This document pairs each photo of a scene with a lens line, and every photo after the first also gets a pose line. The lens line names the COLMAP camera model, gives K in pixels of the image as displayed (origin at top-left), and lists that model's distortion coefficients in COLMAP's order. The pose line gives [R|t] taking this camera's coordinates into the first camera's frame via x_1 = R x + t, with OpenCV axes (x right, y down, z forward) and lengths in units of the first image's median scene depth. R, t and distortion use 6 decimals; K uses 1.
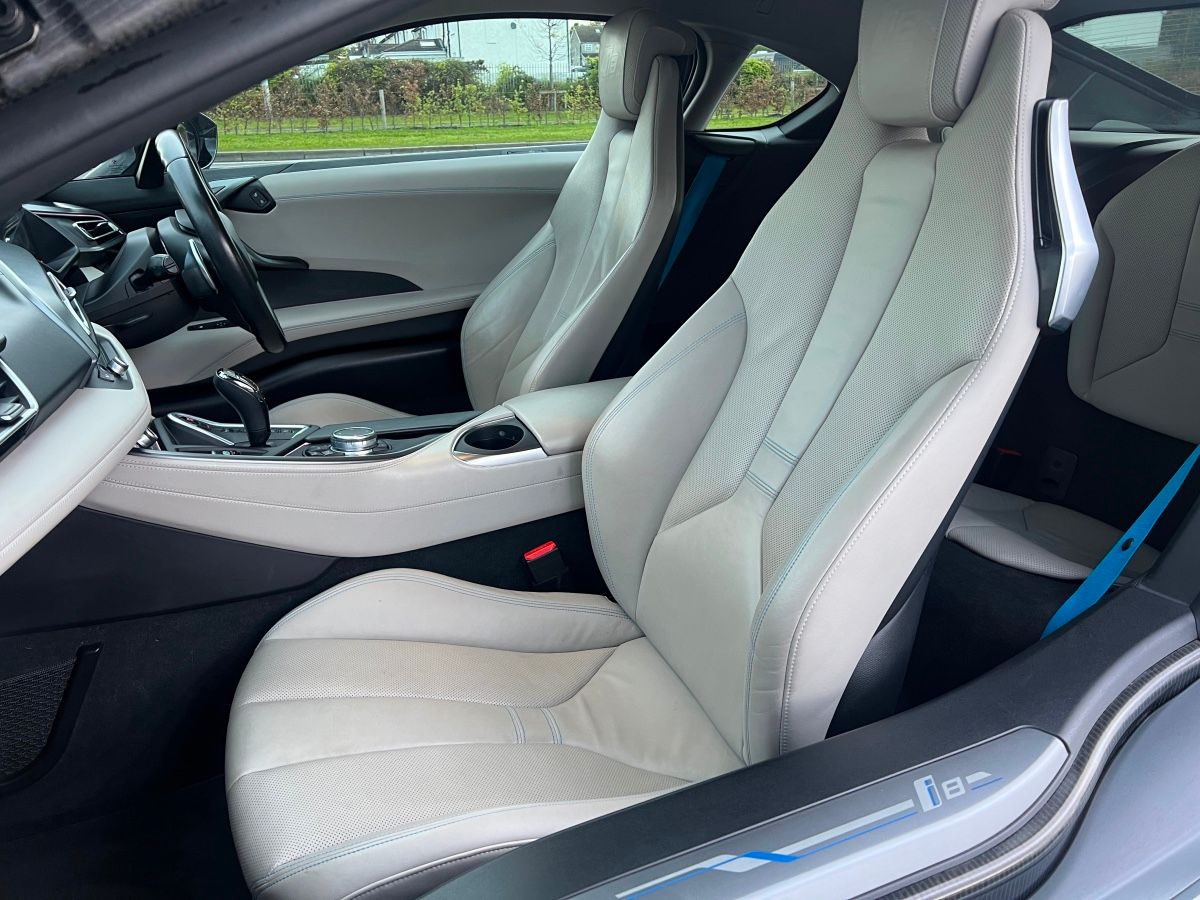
lens RADIAL K [[911.4, 0, 608.1], [0, 911.4, 452.3], [0, 0, 1]] dist [-0.006758, 0.001559]
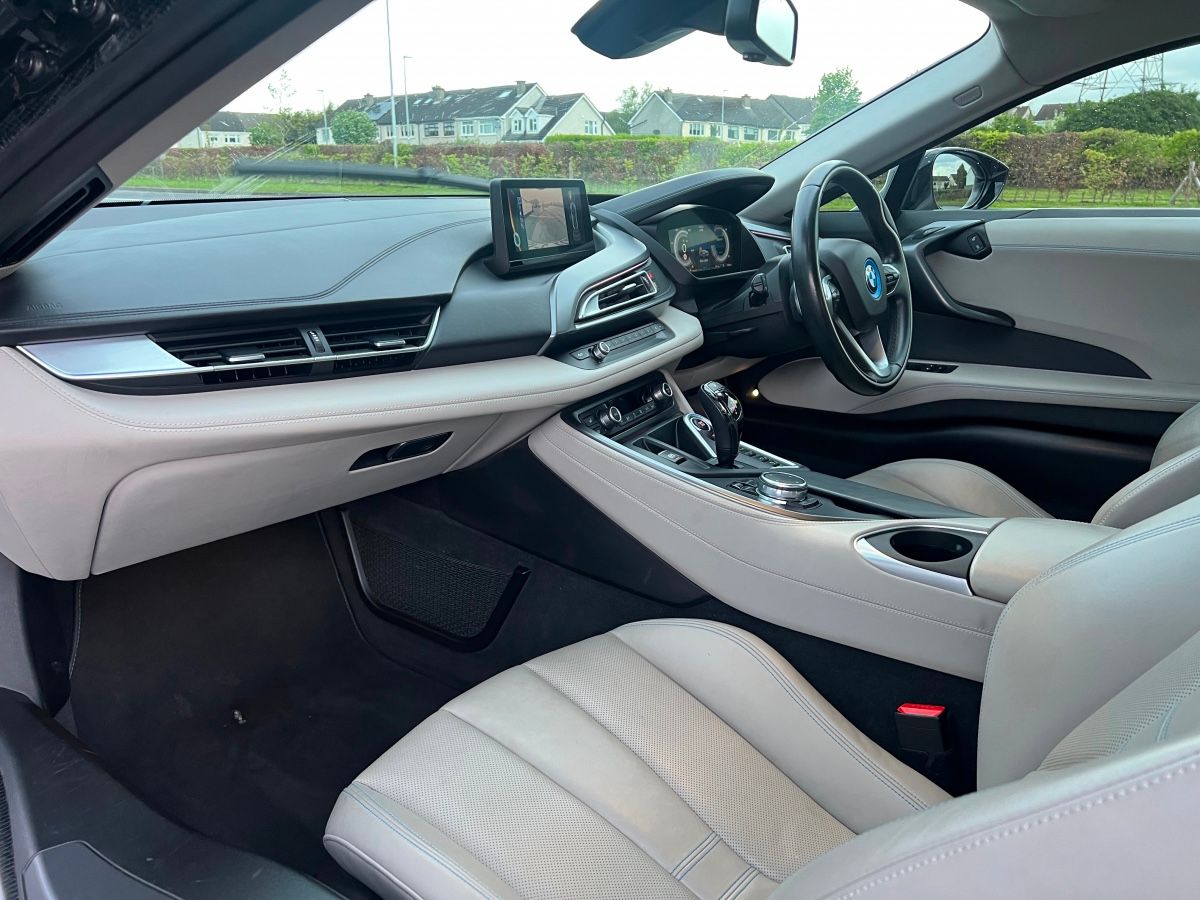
lens RADIAL K [[903.5, 0, 600.0], [0, 903.5, 450.0], [0, 0, 1]] dist [0.004052, 0.000093]
pose [[0.451505, 0.267396, -0.851259, 0.352807], [-0.329994, 0.936436, 0.119124, -0.085314], [0.829004, 0.227125, 0.511045, 0.339269]]
